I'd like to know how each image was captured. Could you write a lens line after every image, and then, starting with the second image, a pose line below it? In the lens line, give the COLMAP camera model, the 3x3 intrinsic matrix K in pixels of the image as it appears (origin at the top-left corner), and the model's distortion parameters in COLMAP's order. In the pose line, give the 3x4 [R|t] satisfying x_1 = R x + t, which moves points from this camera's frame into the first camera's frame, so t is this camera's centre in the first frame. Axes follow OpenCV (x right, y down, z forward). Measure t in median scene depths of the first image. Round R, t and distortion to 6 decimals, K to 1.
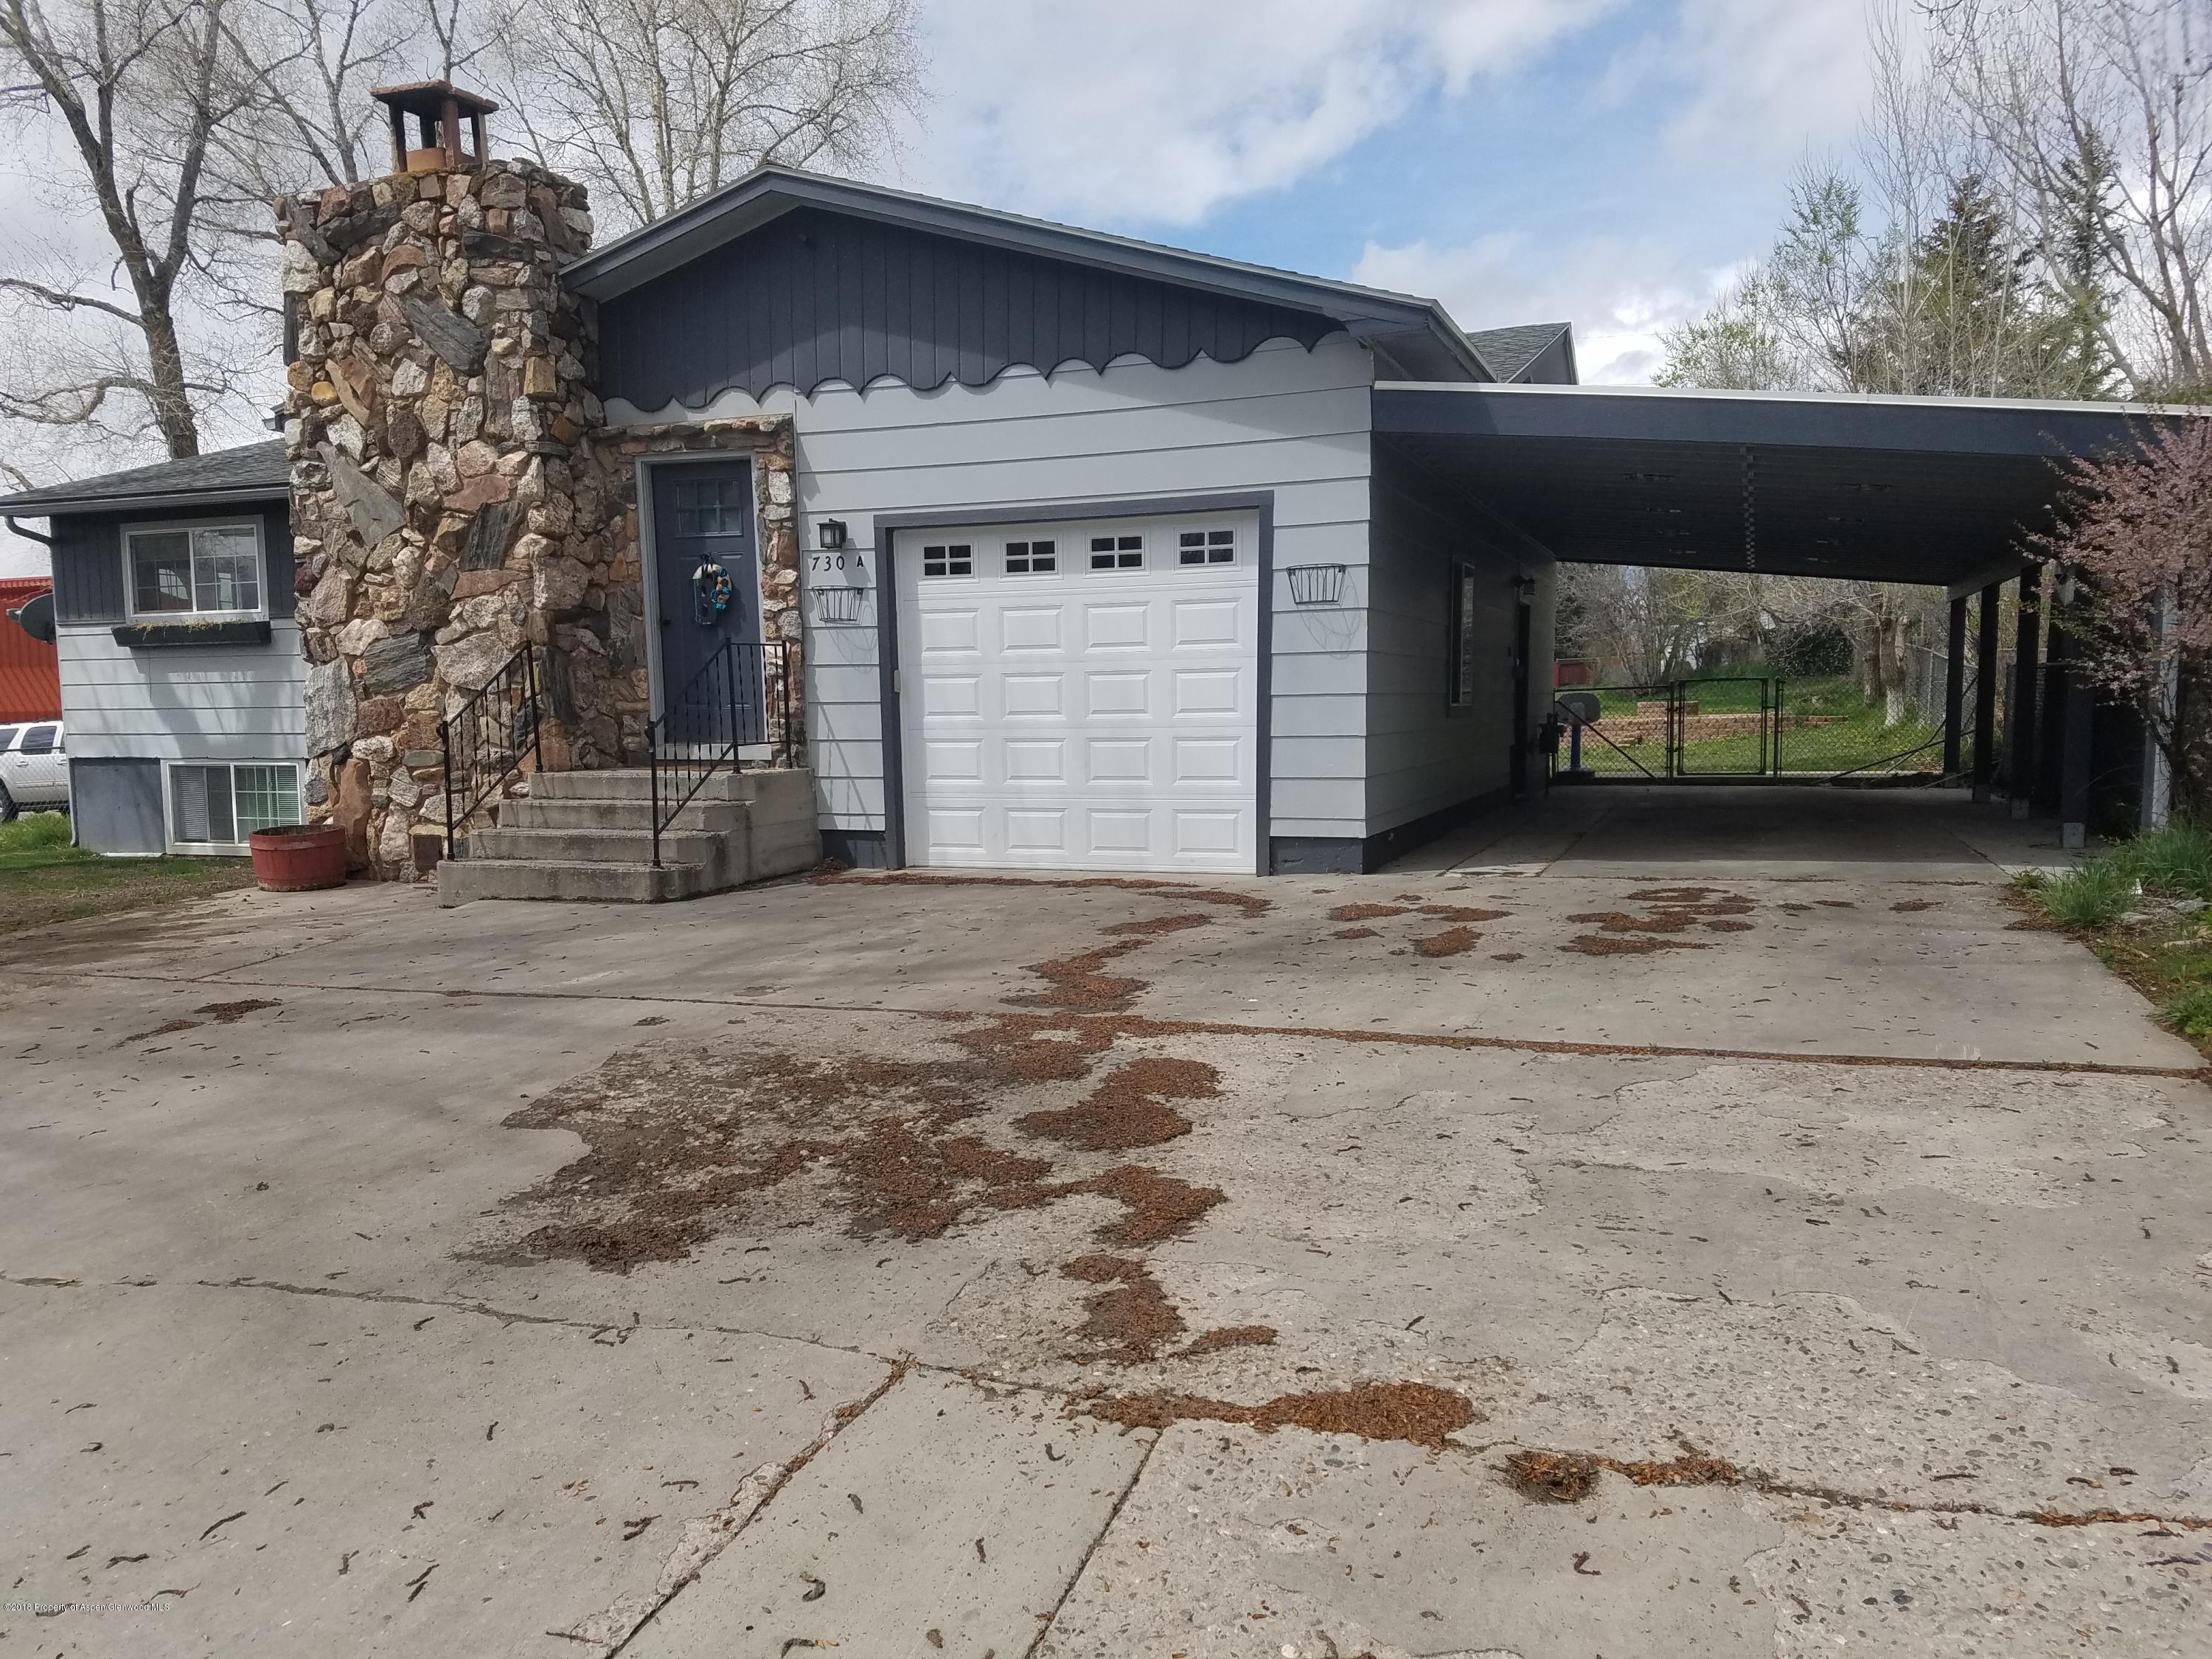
lens RADIAL K [[1697.9, 0, 1092.4], [0, 1697.9, 893.1], [0, 0, 1]] dist [0.248597, -0.430230]
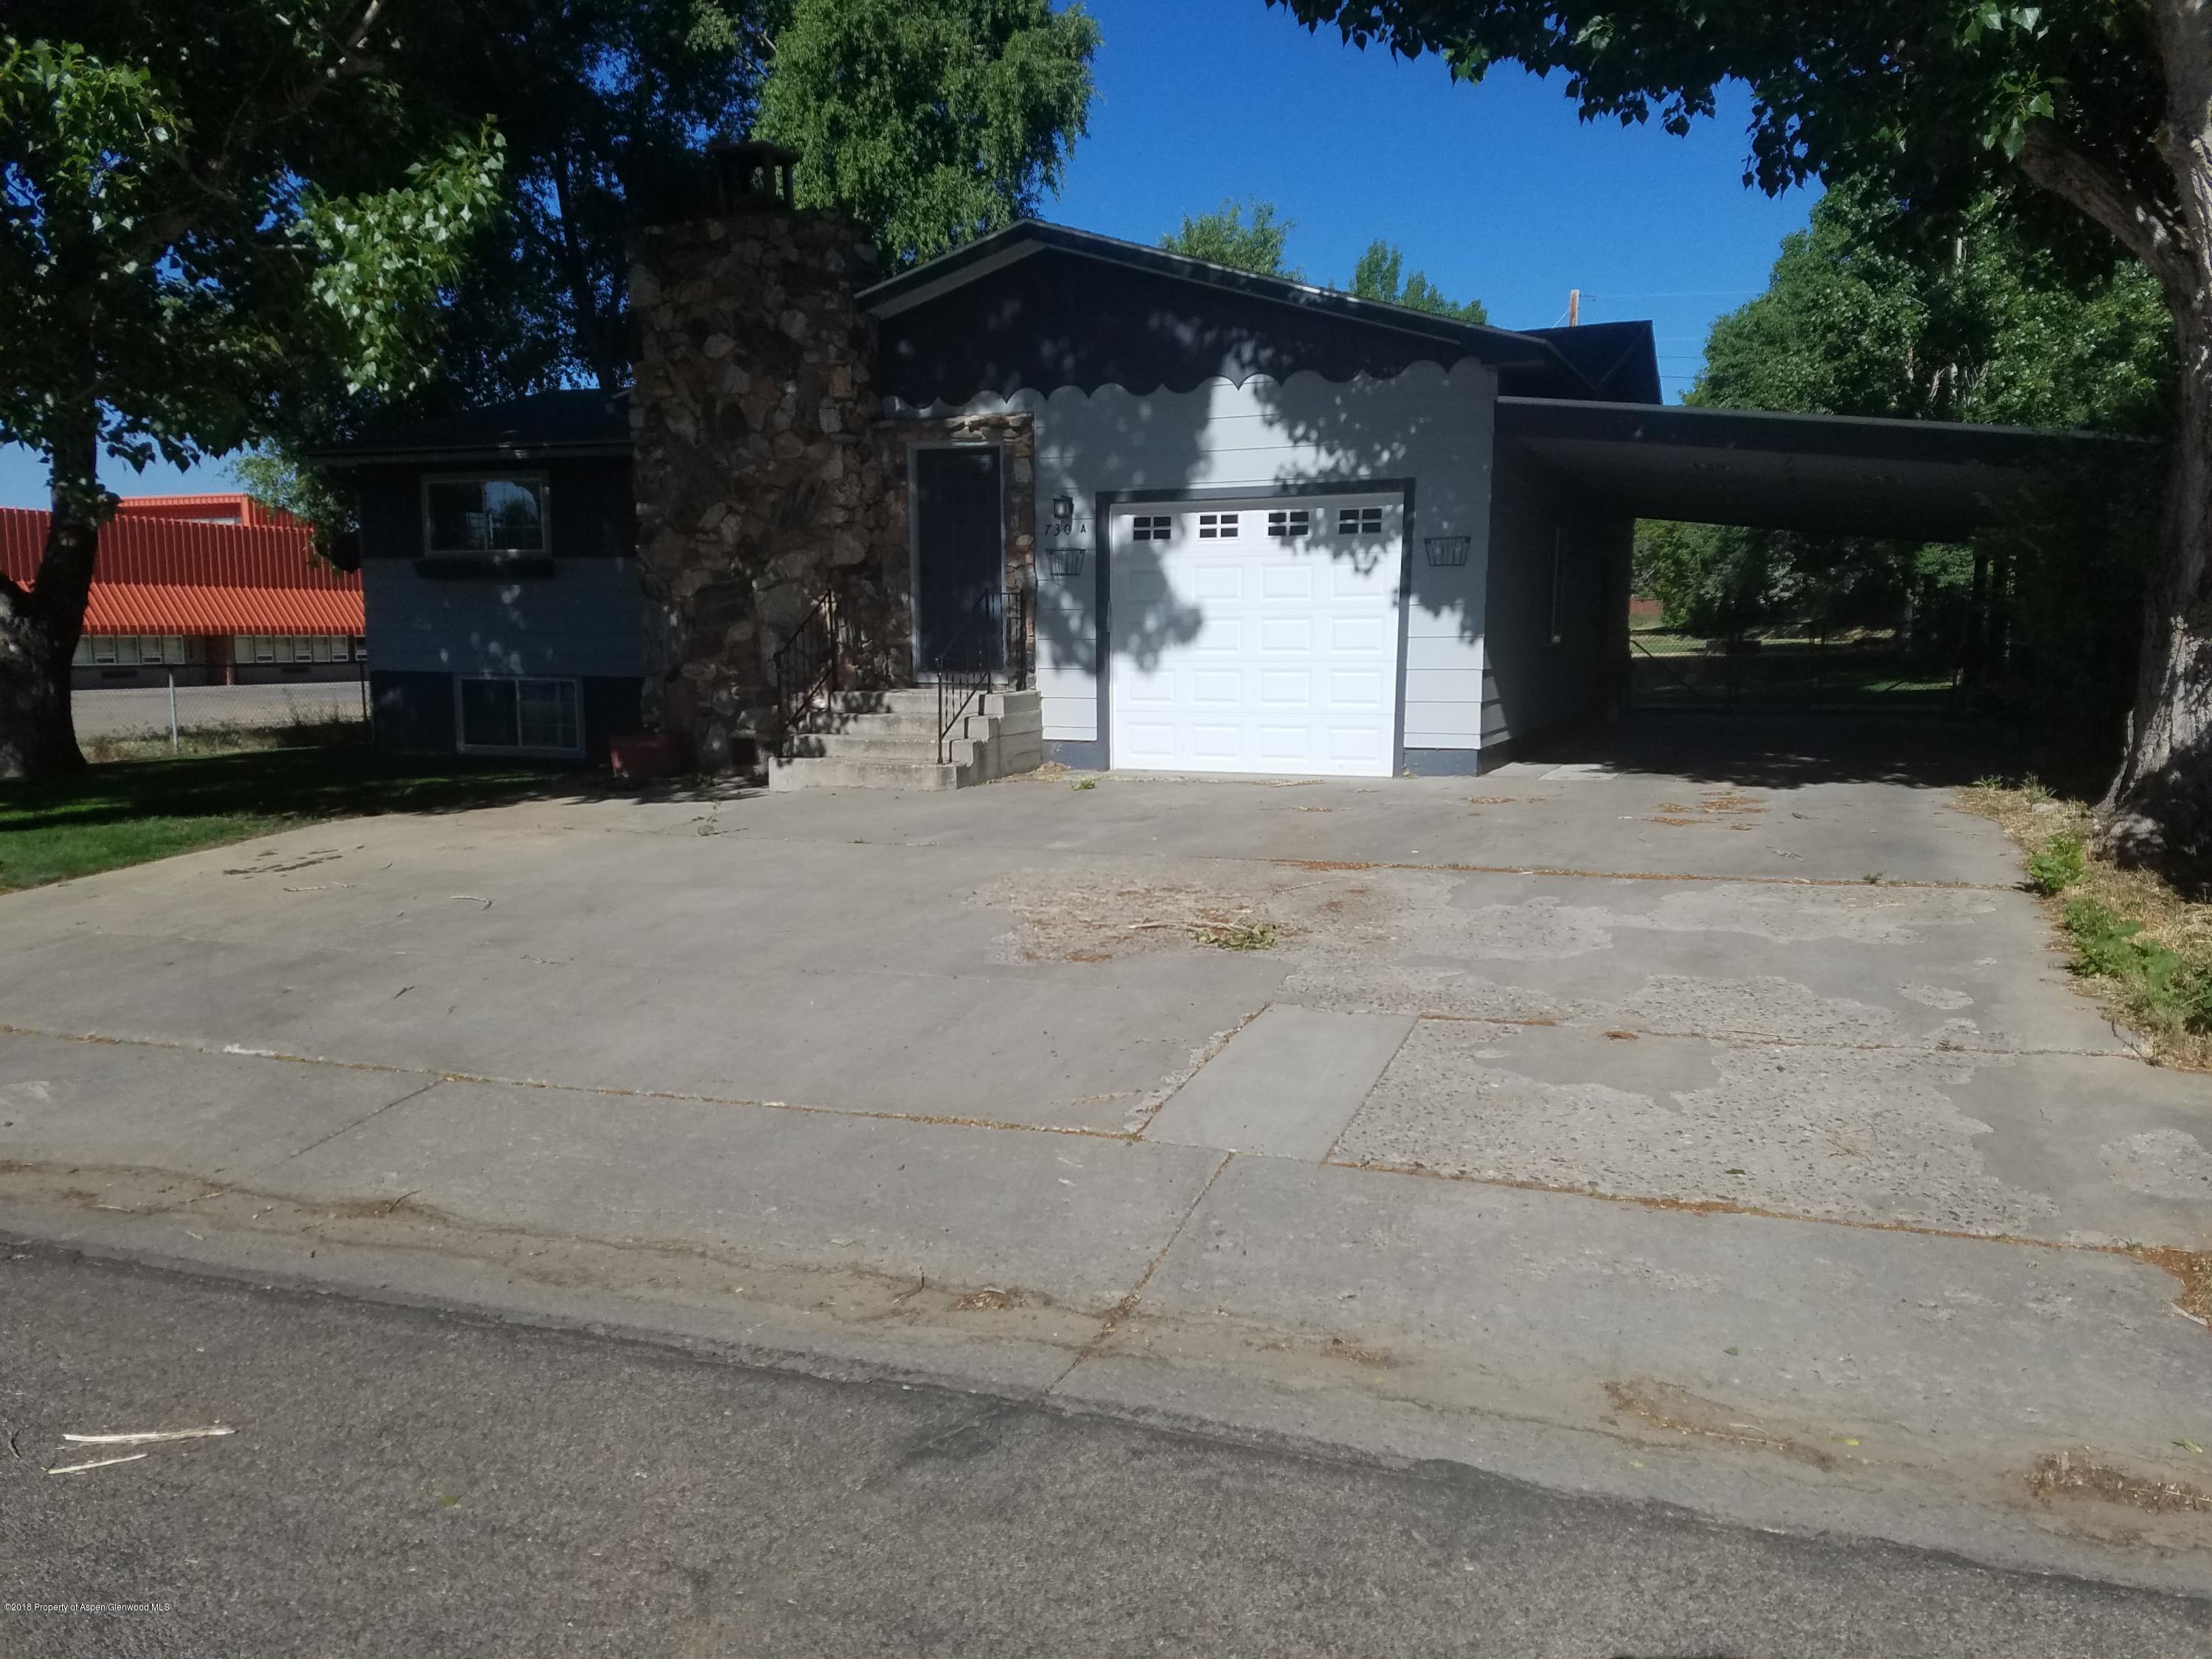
lens RADIAL K [[1697.9, 0, 1092.4], [0, 1697.9, 893.1], [0, 0, 1]] dist [0.248597, -0.430230]
pose [[0.999272, 0.018923, -0.033129, -0.078388], [-0.017523, 0.998961, 0.042074, 0.024369], [0.033891, -0.041463, 0.998565, -0.284218]]
